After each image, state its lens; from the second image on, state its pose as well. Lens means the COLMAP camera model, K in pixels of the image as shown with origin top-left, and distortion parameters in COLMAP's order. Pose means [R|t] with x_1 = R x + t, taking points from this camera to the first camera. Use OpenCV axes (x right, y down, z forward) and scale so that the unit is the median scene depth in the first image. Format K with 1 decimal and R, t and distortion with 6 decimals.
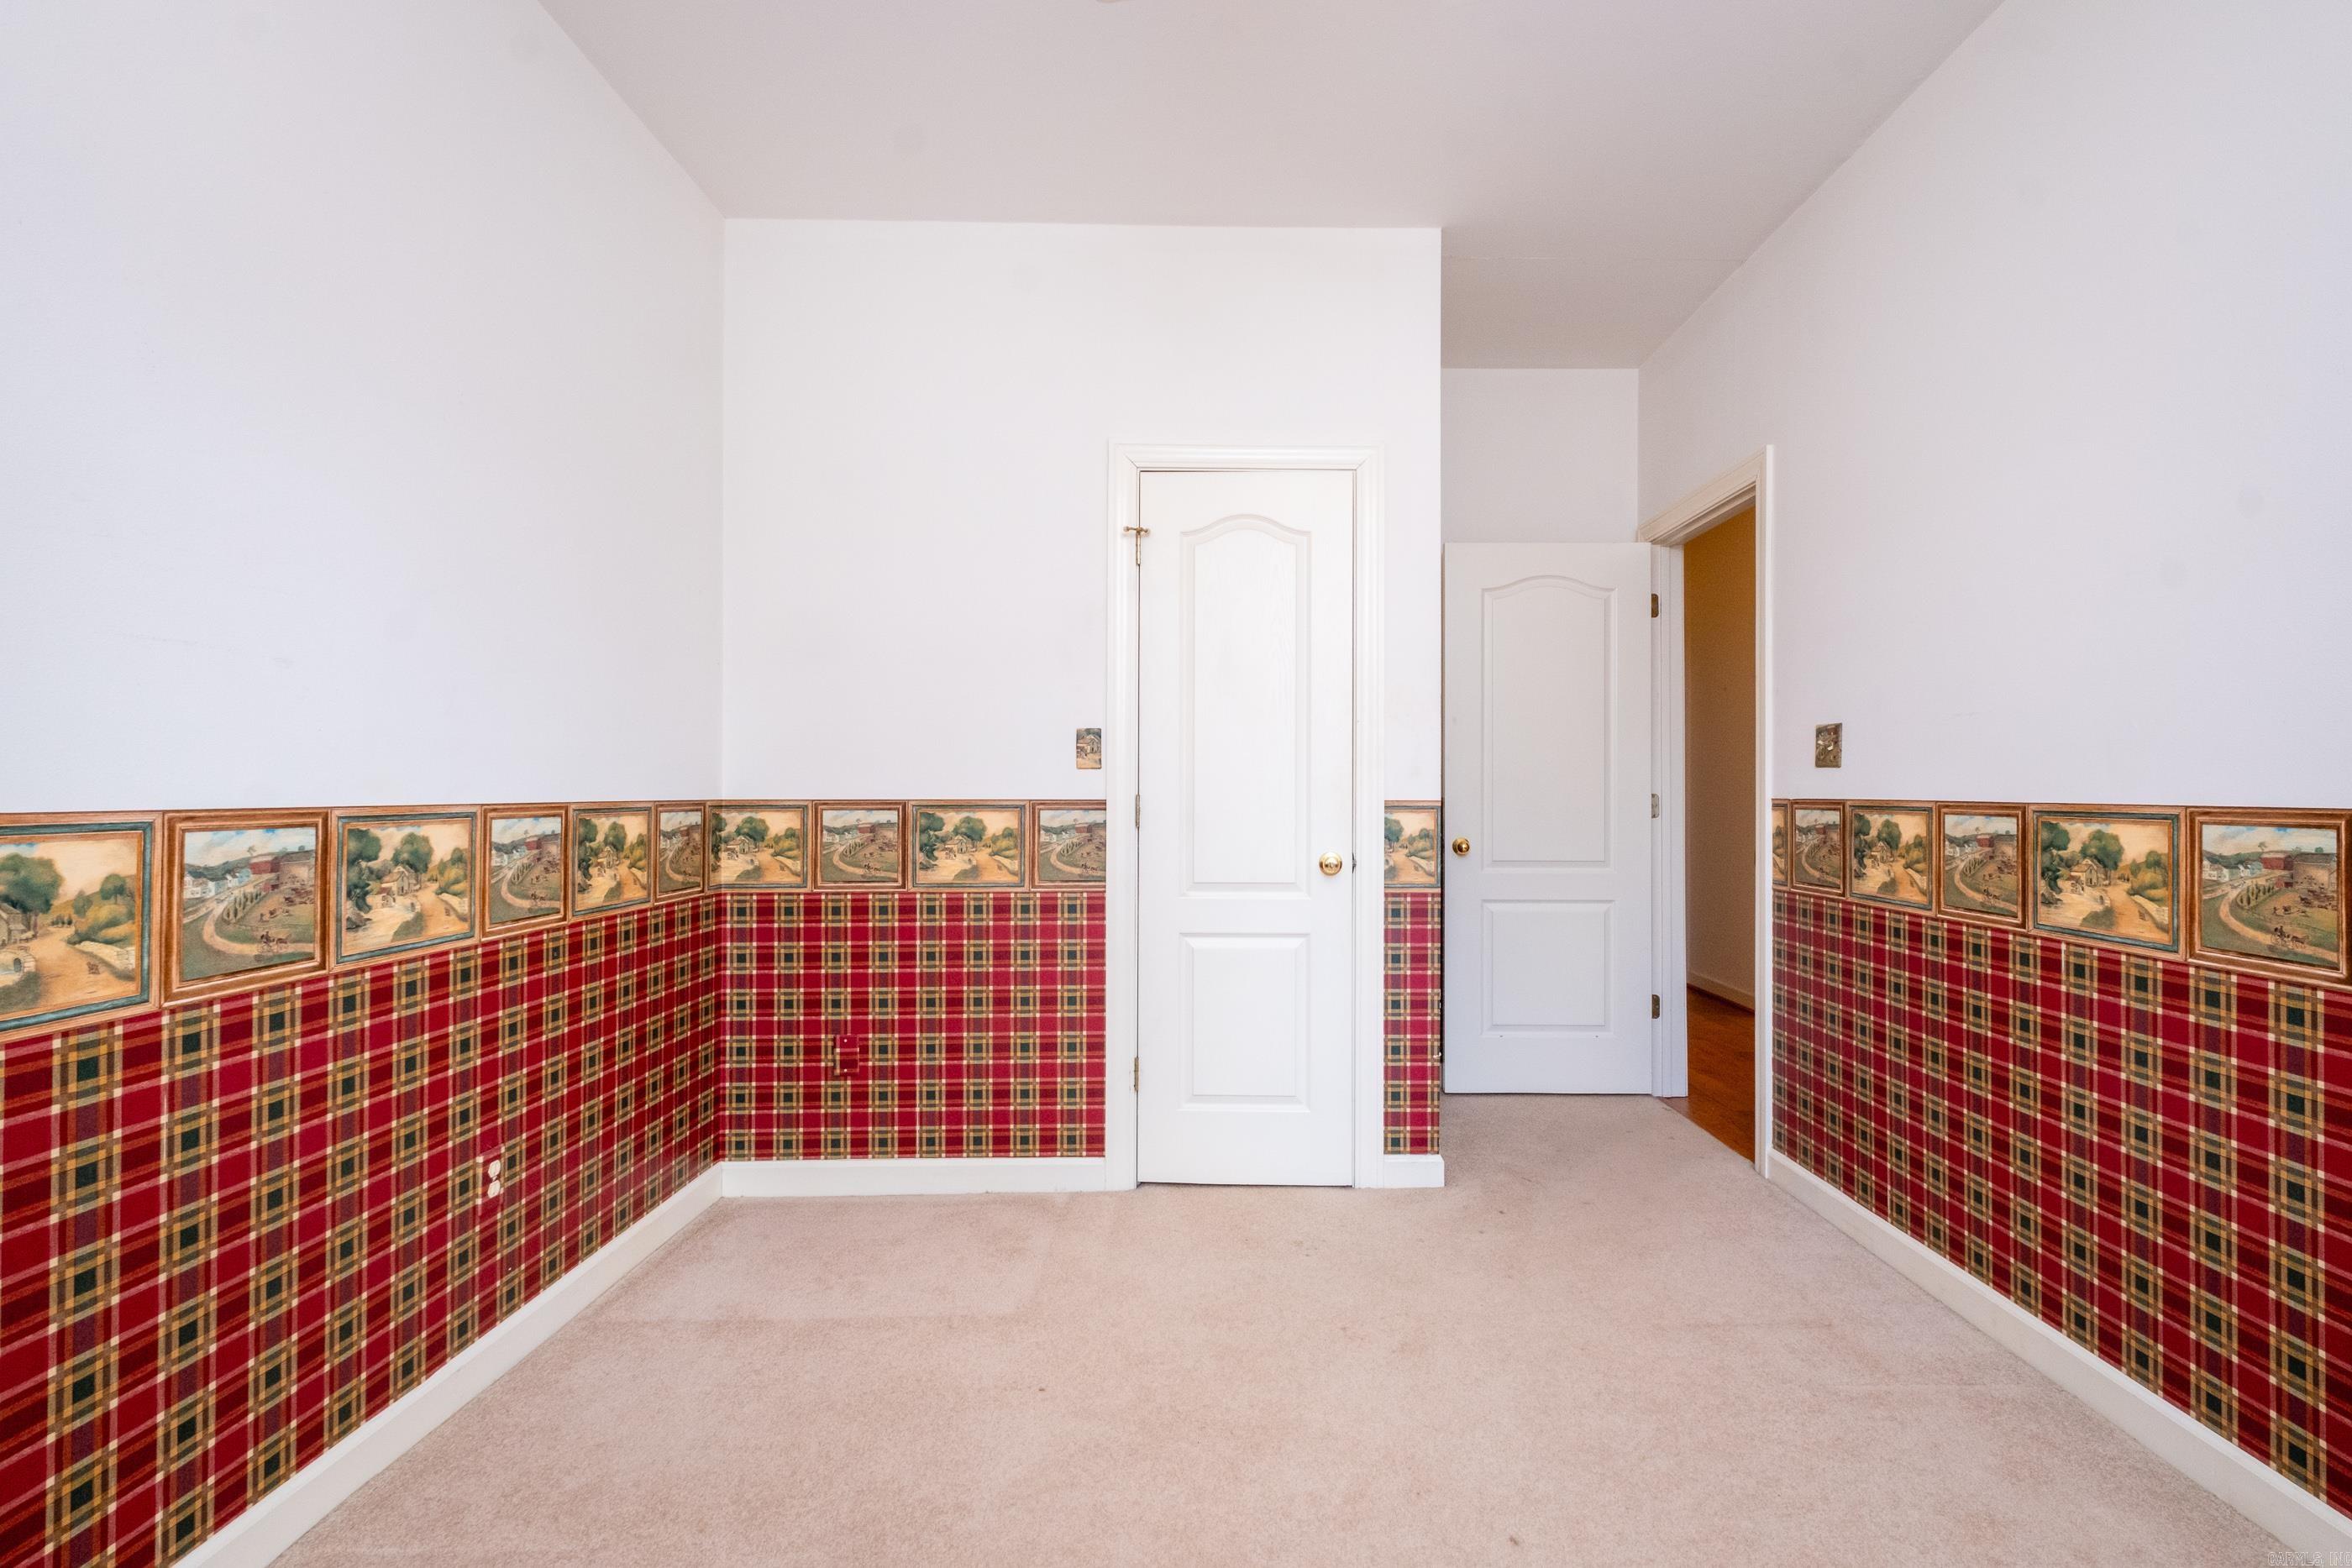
lens RADIAL K [[1016.4, 0, 1185.5], [0, 1016.4, 786.8], [0, 0, 1]] dist [0.003356, -0.002952]
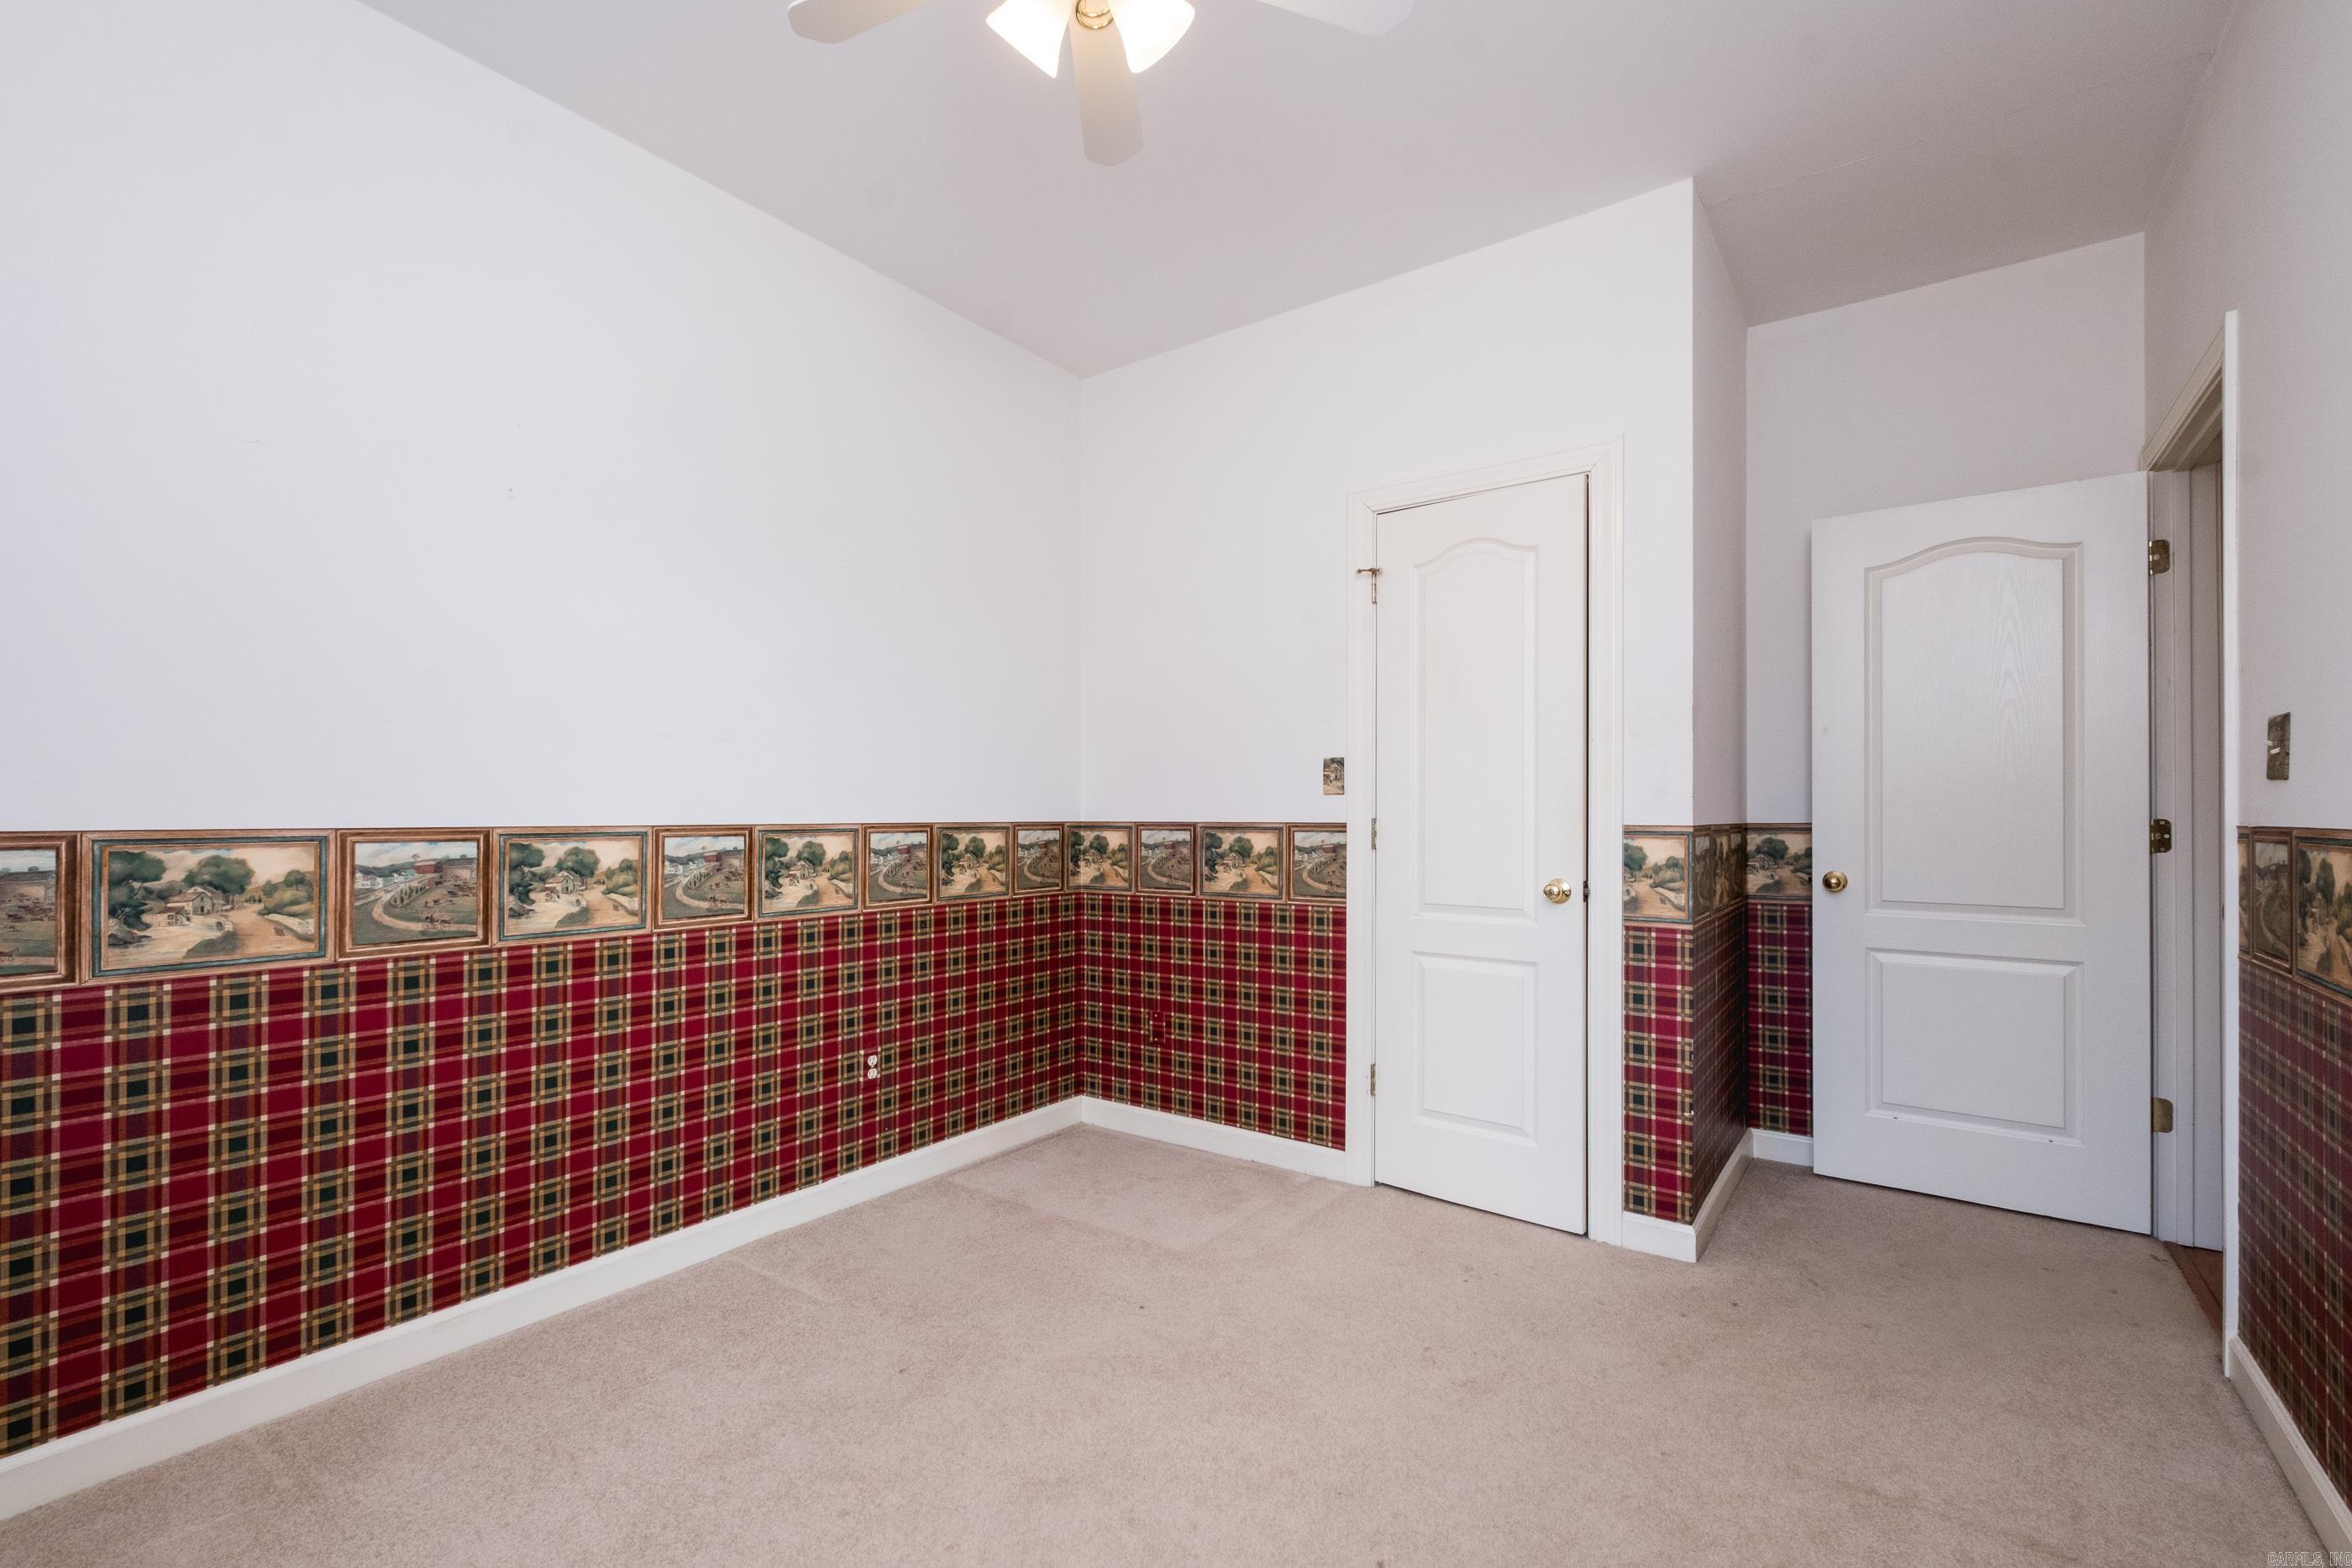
lens RADIAL K [[1016.4, 0, 1298.8], [0, 1016.4, 811.0], [0, 0, 1]] dist [0.003356, -0.002952]
pose [[0.814784, -0.001502, -0.579762, 0.535013], [0.002505, 0.999996, 0.000930, -0.001268], [0.579759, -0.002210, 0.814785, 0.088866]]
